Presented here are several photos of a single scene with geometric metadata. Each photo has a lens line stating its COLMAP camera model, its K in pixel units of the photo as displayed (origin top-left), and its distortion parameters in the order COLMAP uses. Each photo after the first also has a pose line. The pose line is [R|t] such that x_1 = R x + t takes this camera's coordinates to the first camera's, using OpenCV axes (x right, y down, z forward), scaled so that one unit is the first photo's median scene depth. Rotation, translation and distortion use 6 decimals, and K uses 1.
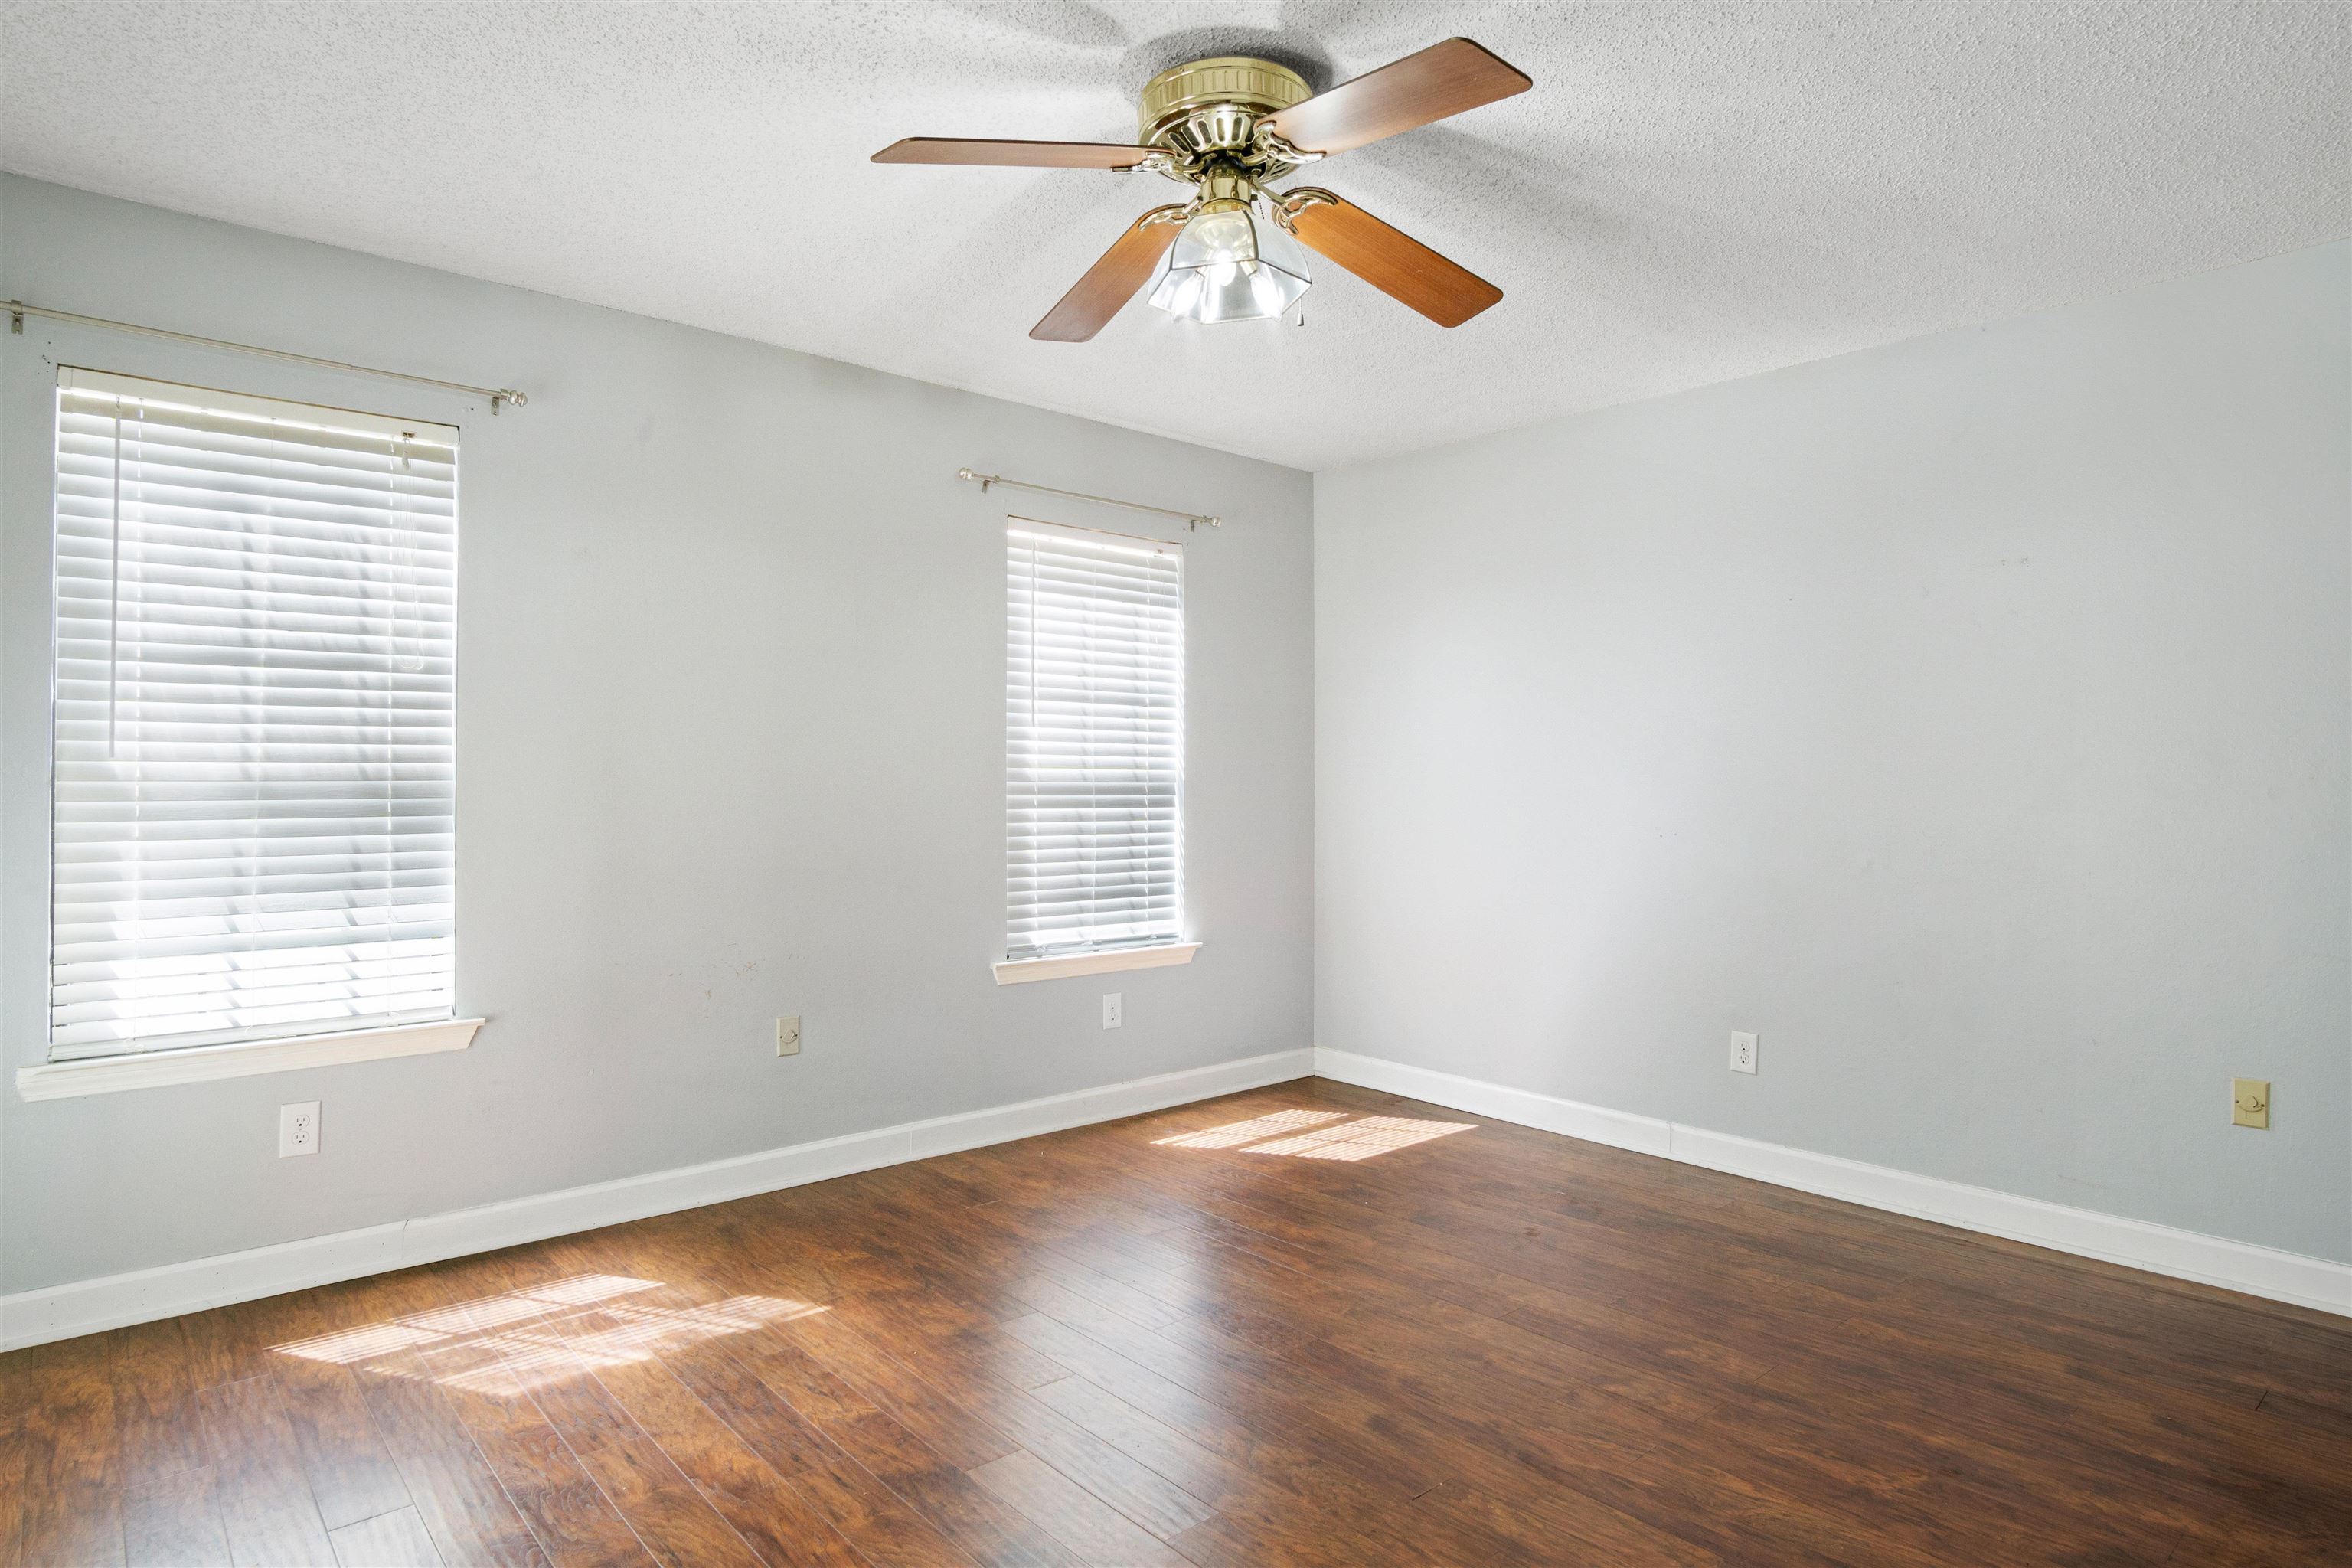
lens RADIAL K [[1275.5, 0, 1166.1], [0, 1275.5, 778.9], [0, 0, 1]] dist [-0.026576, 0.000822]
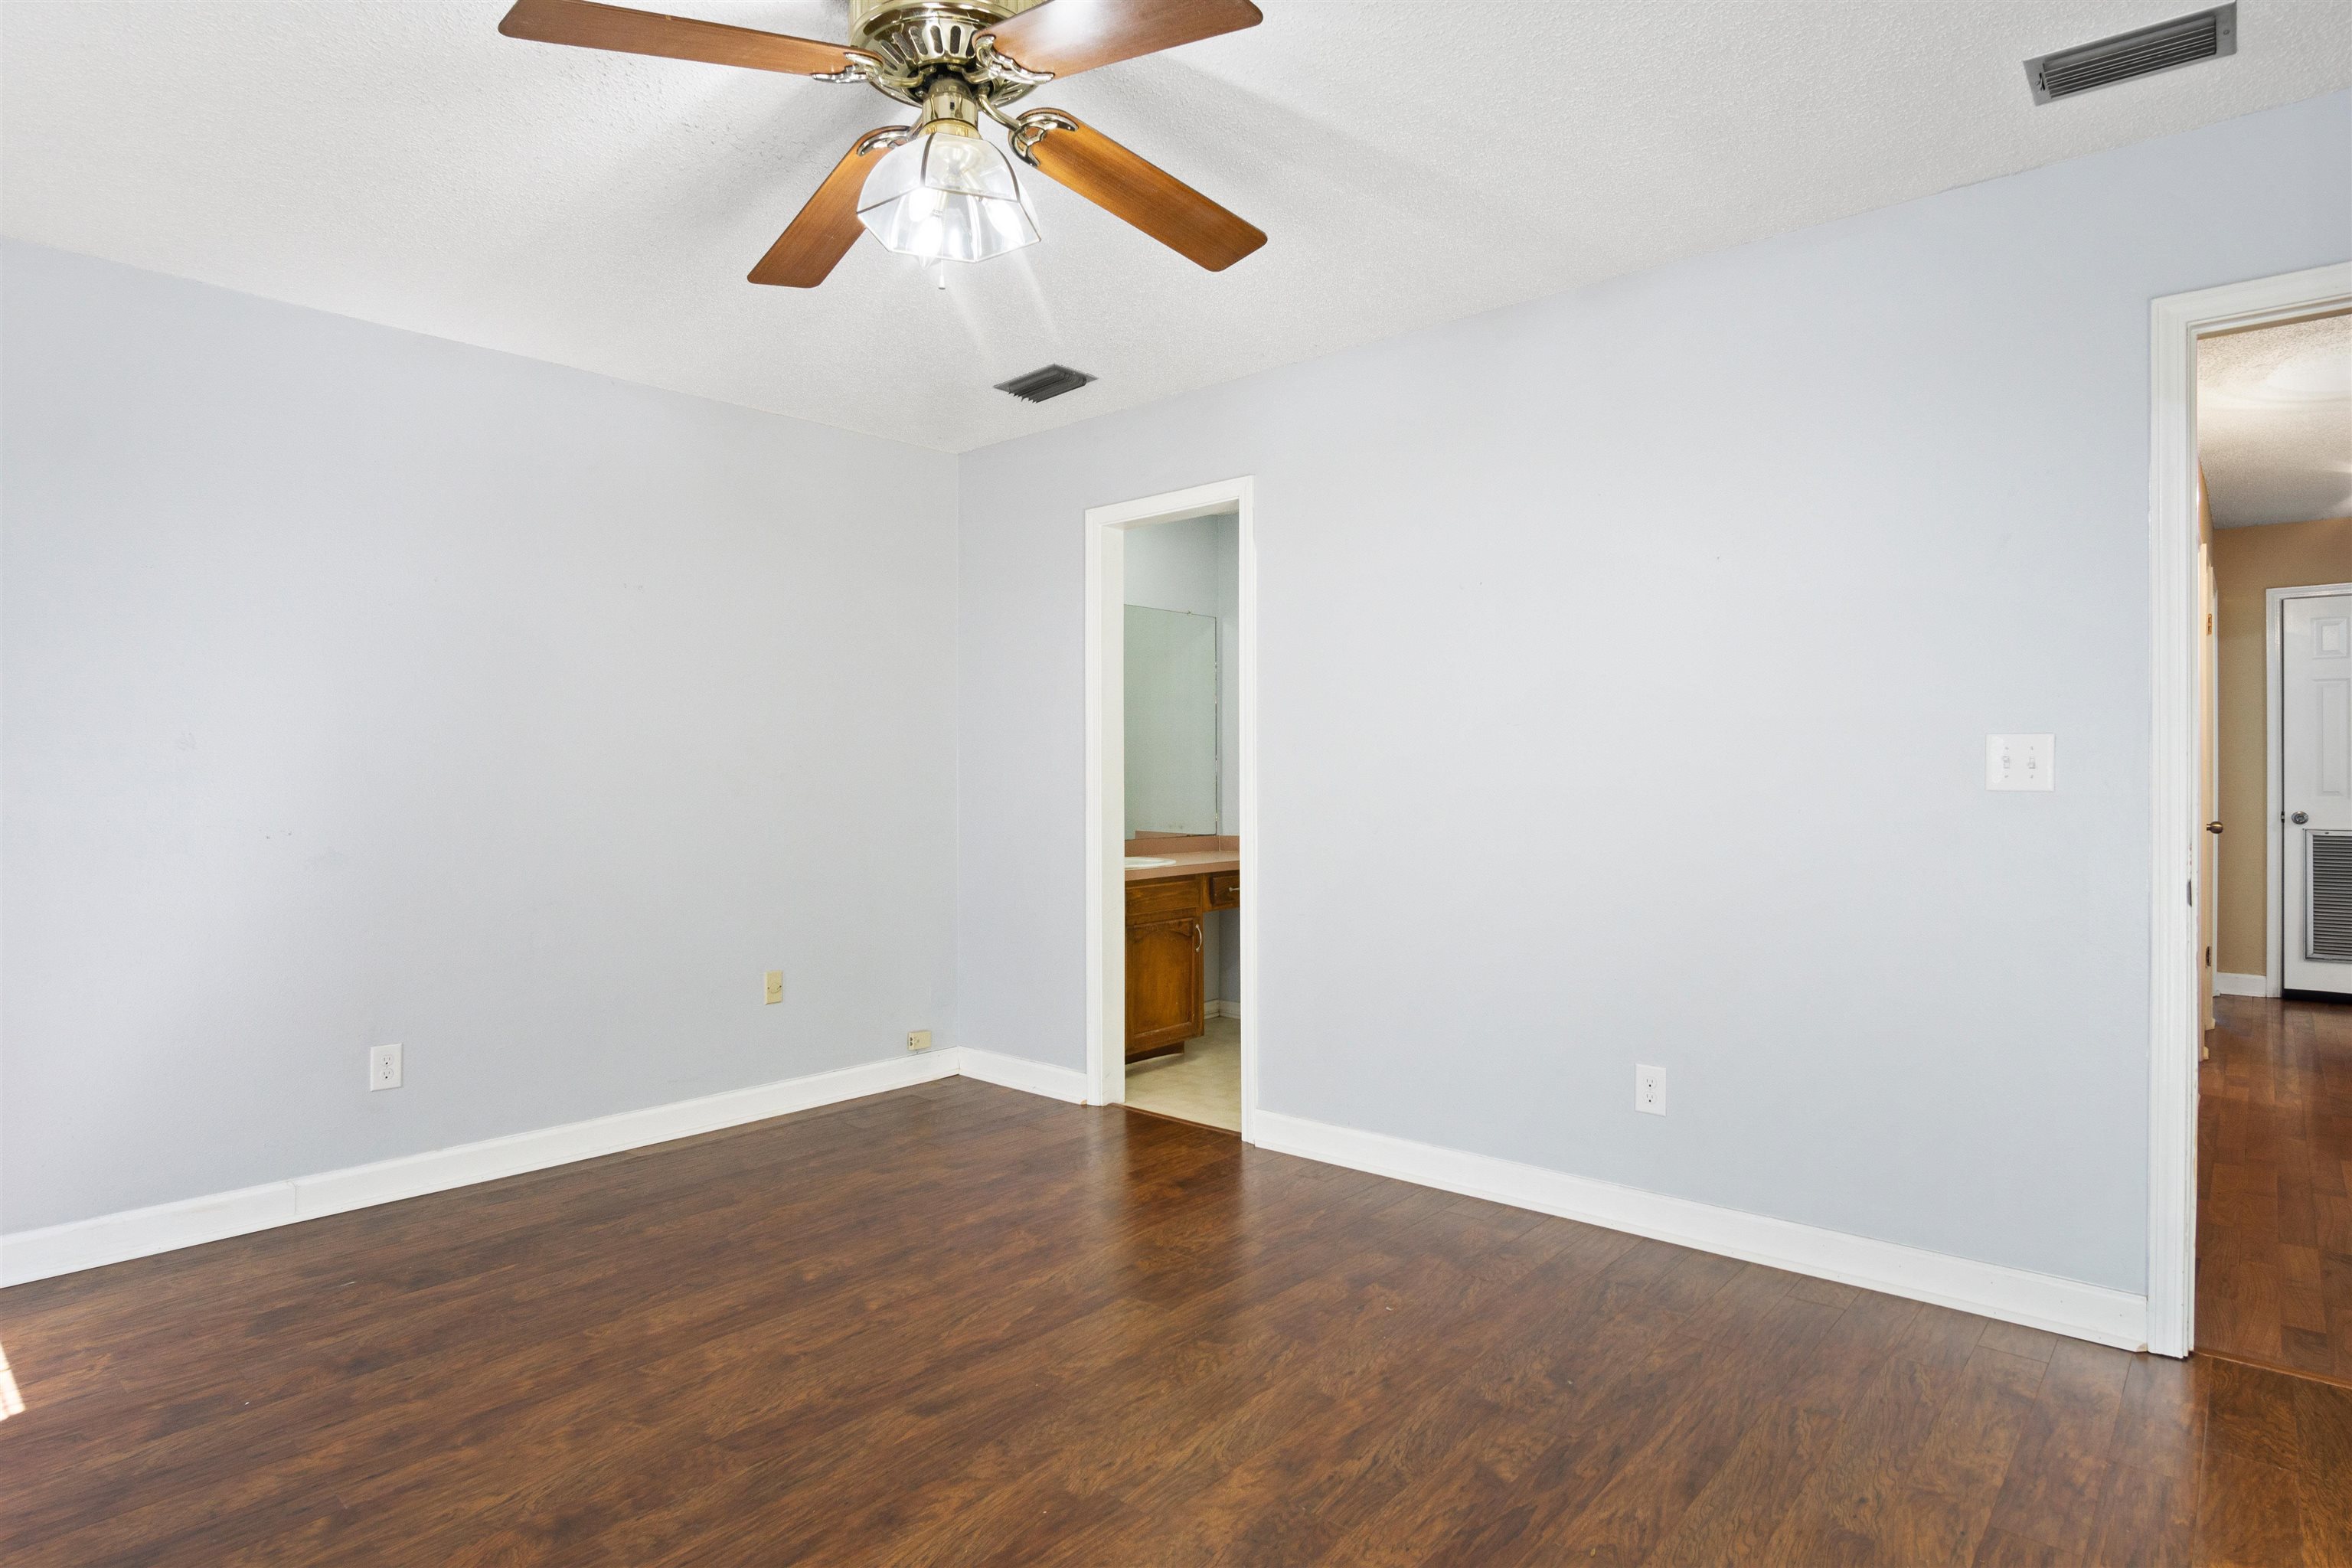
lens RADIAL K [[1275.5, 0, 1166.1], [0, 1275.5, 778.9], [0, 0, 1]] dist [-0.026576, 0.000822]
pose [[-0.119974, -0.009864, 0.992728, -0.656608], [0.004807, 0.999933, 0.010516, 0.009731], [-0.992765, 0.006034, -0.119919, 0.744643]]
